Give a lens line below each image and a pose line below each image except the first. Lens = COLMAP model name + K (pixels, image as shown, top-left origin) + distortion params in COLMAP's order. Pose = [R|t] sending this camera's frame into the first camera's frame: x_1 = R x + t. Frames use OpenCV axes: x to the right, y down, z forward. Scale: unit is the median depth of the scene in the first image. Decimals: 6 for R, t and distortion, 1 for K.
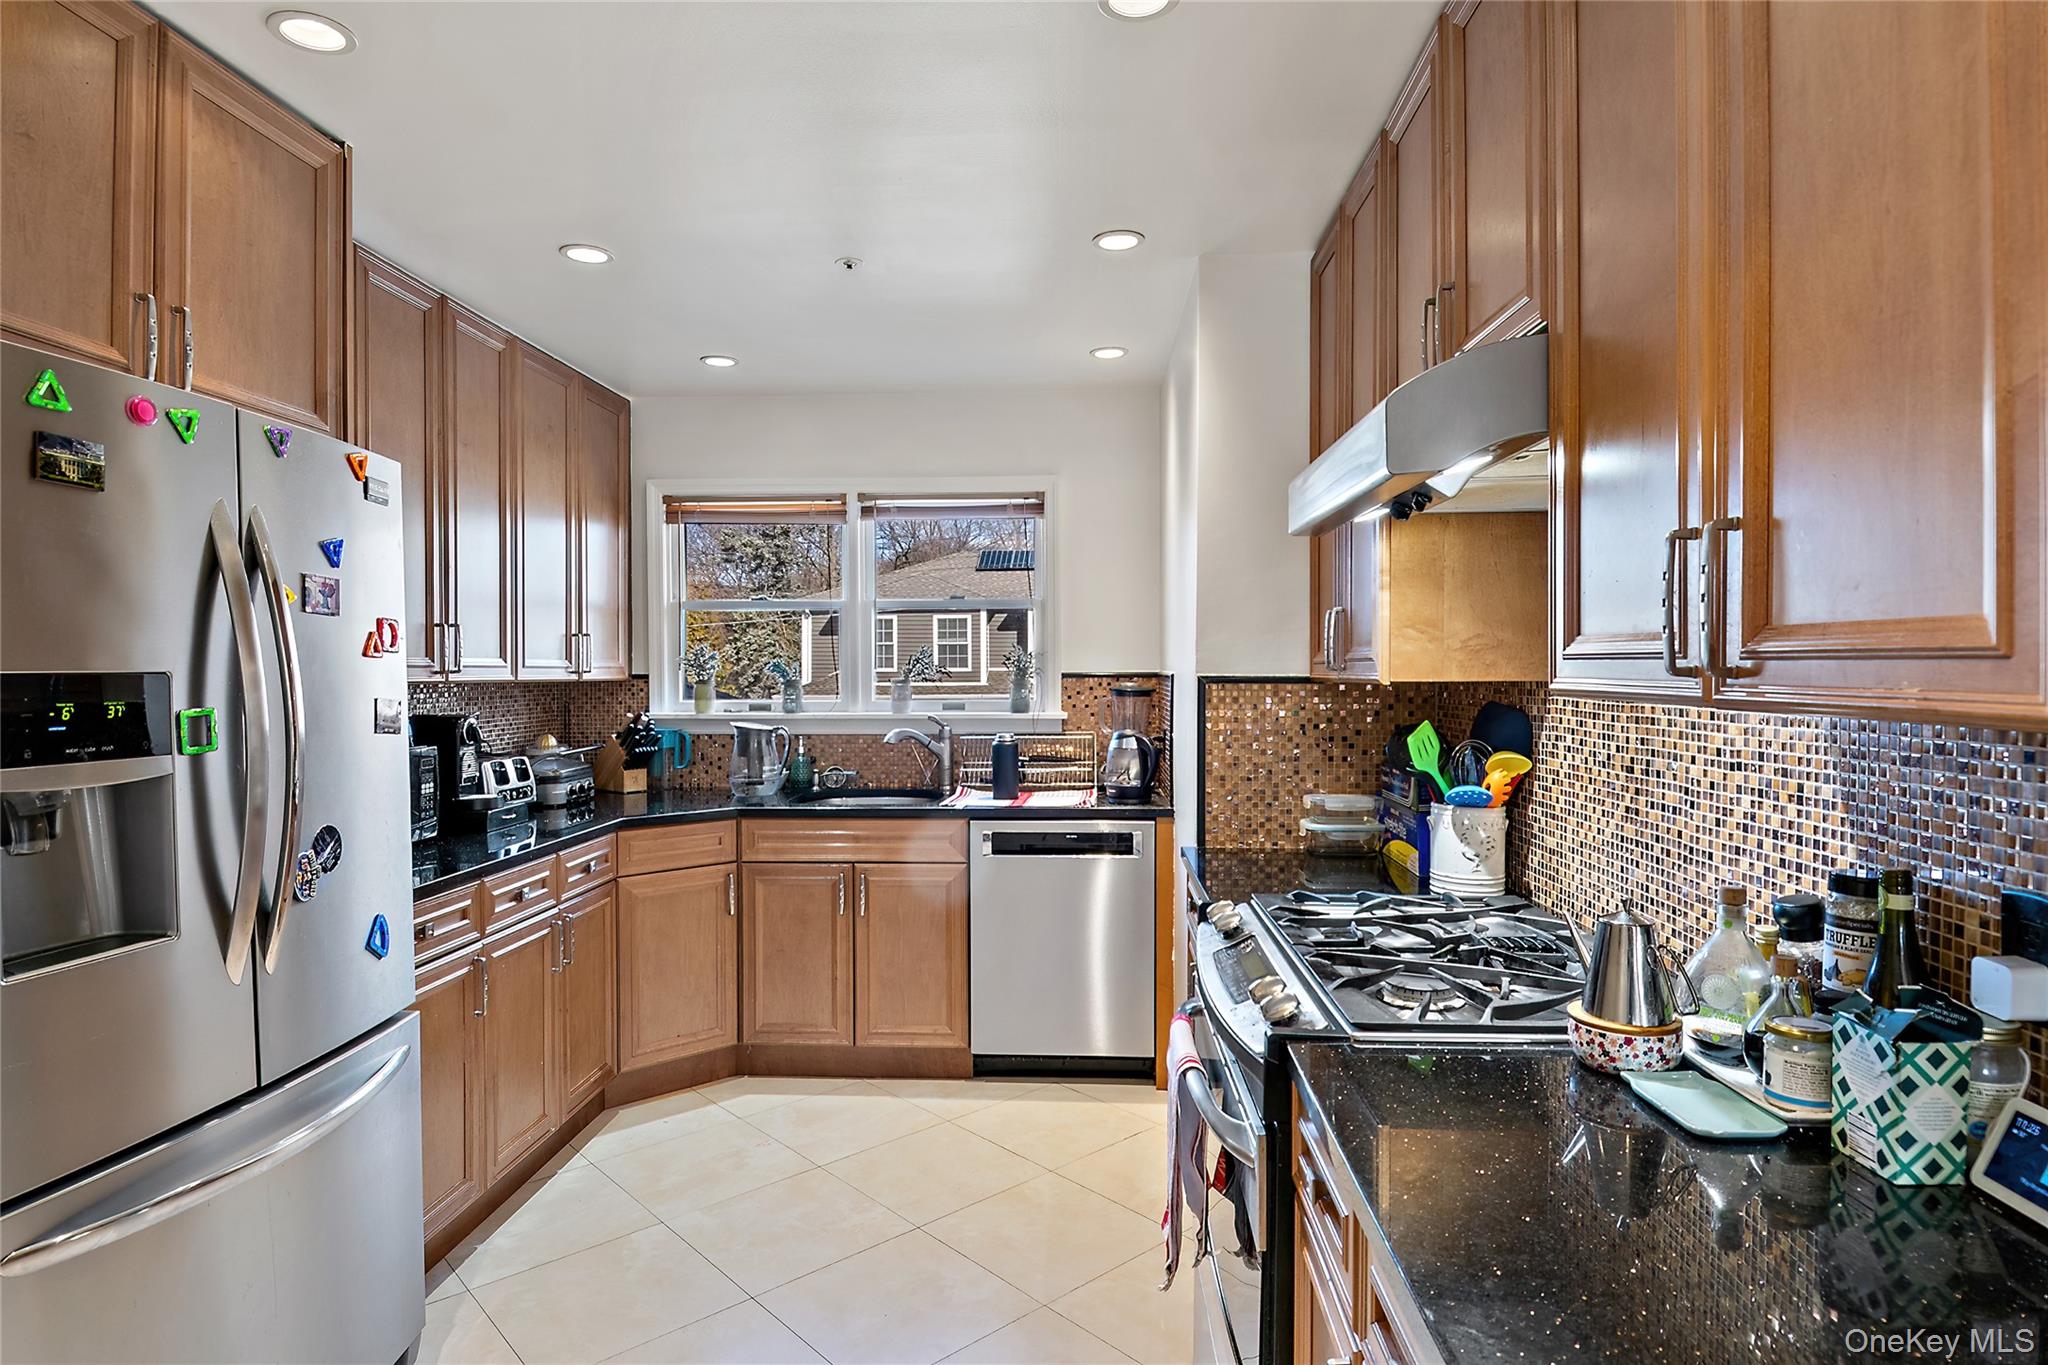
lens RADIAL K [[1109.5, 0, 1019.7], [0, 1109.5, 672.2], [0, 0, 1]] dist [0.018588, -0.007963]
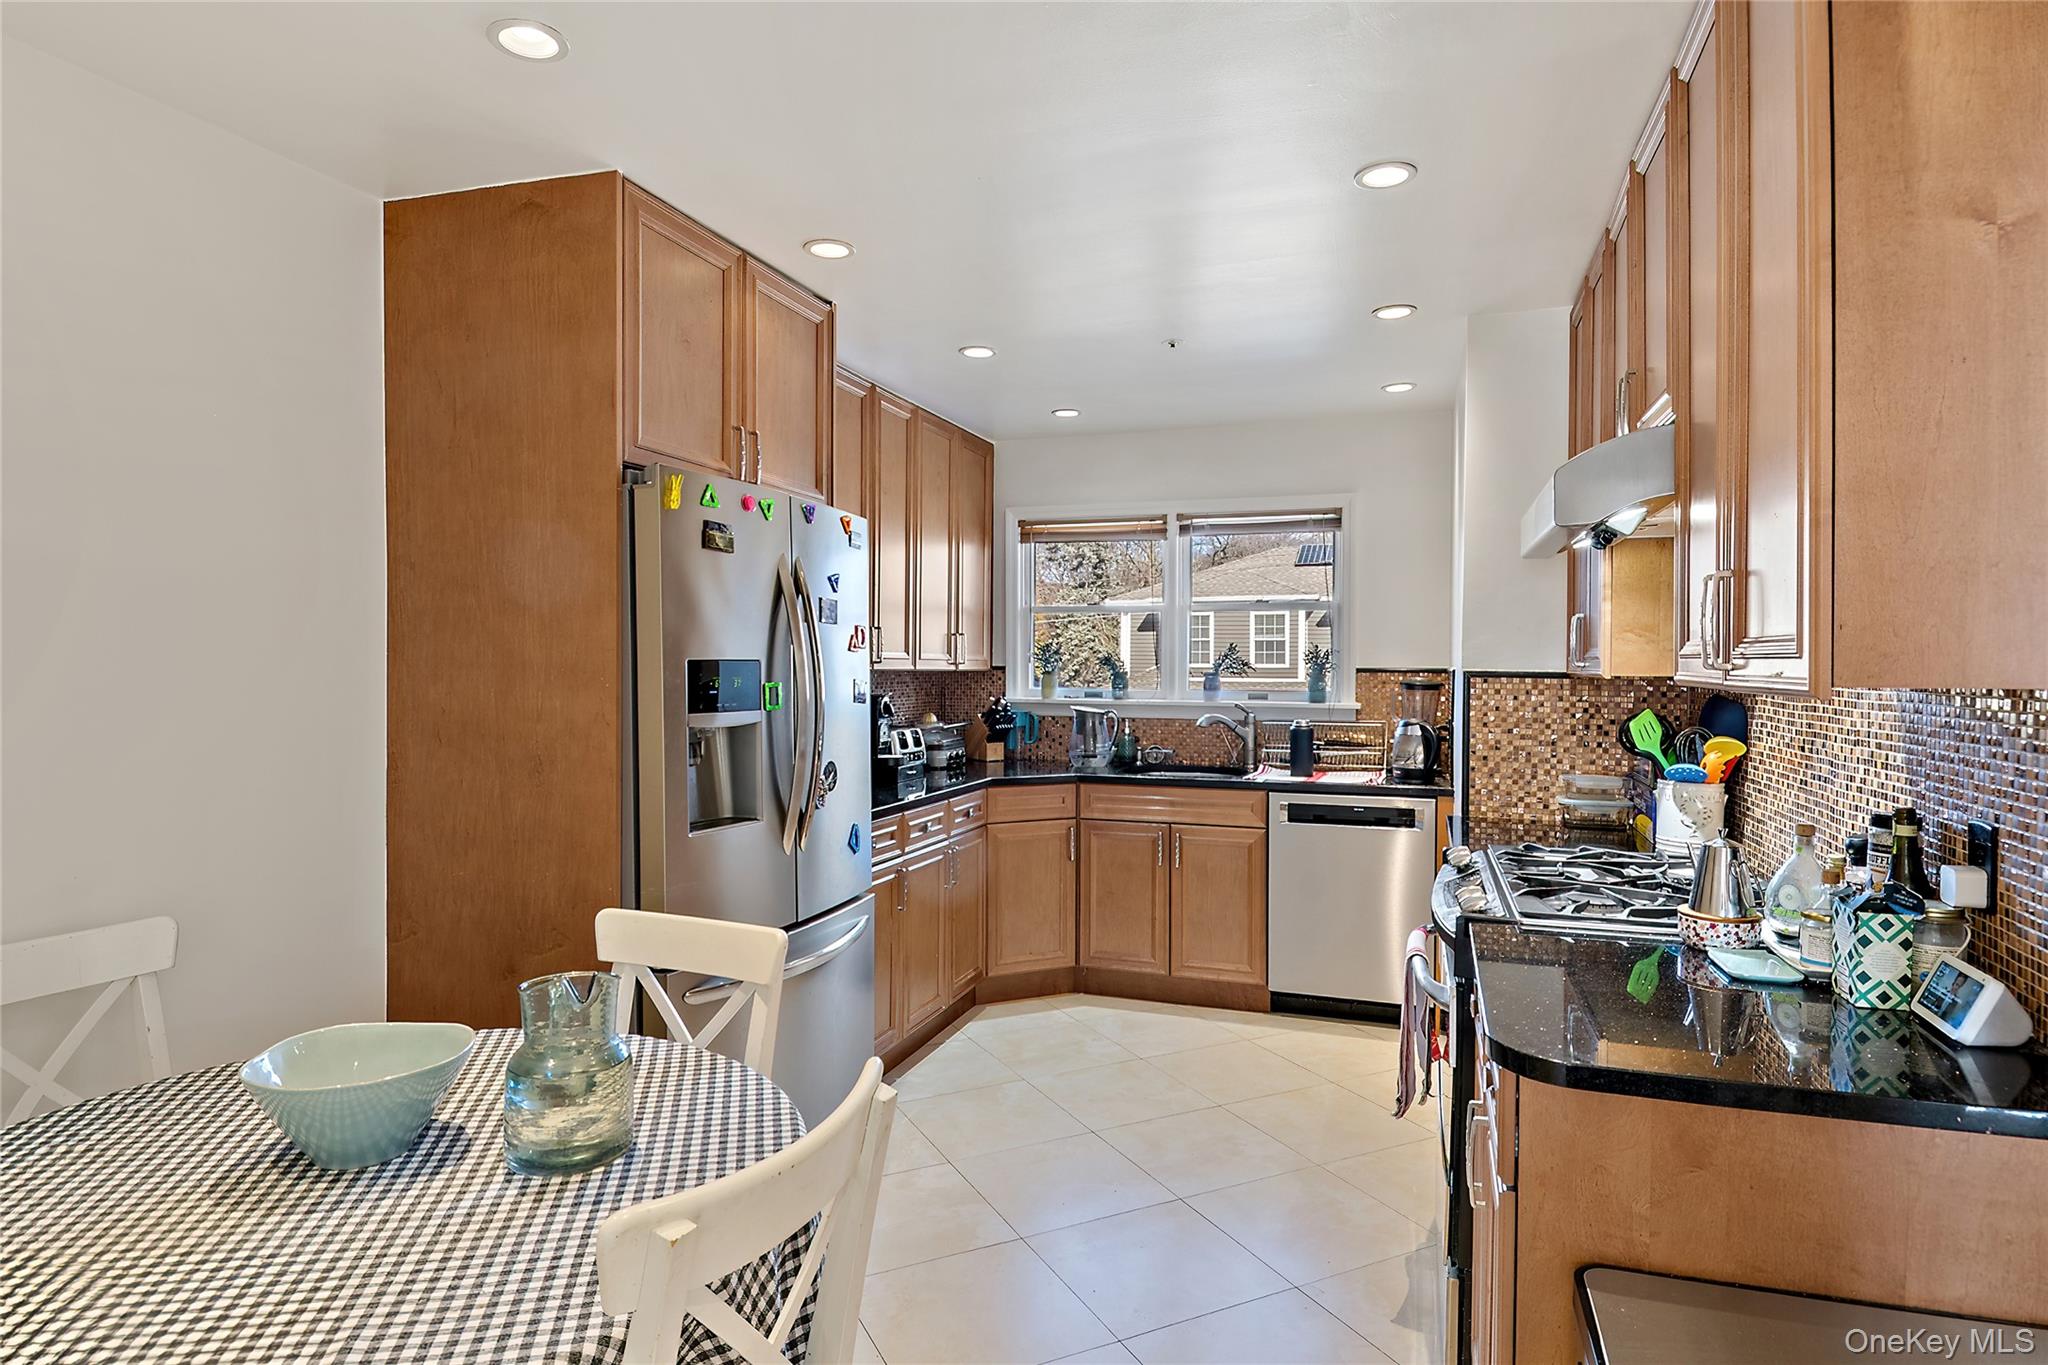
lens RADIAL K [[1109.5, 0, 1030.5], [0, 1109.5, 668.1], [0, 0, 1]] dist [0.018588, -0.007963]
pose [[0.962547, 0.009823, -0.270936, 0.039961], [-0.009691, 0.999951, 0.001822, 0.002643], [0.270941, 0.000872, 0.962596, -0.275214]]
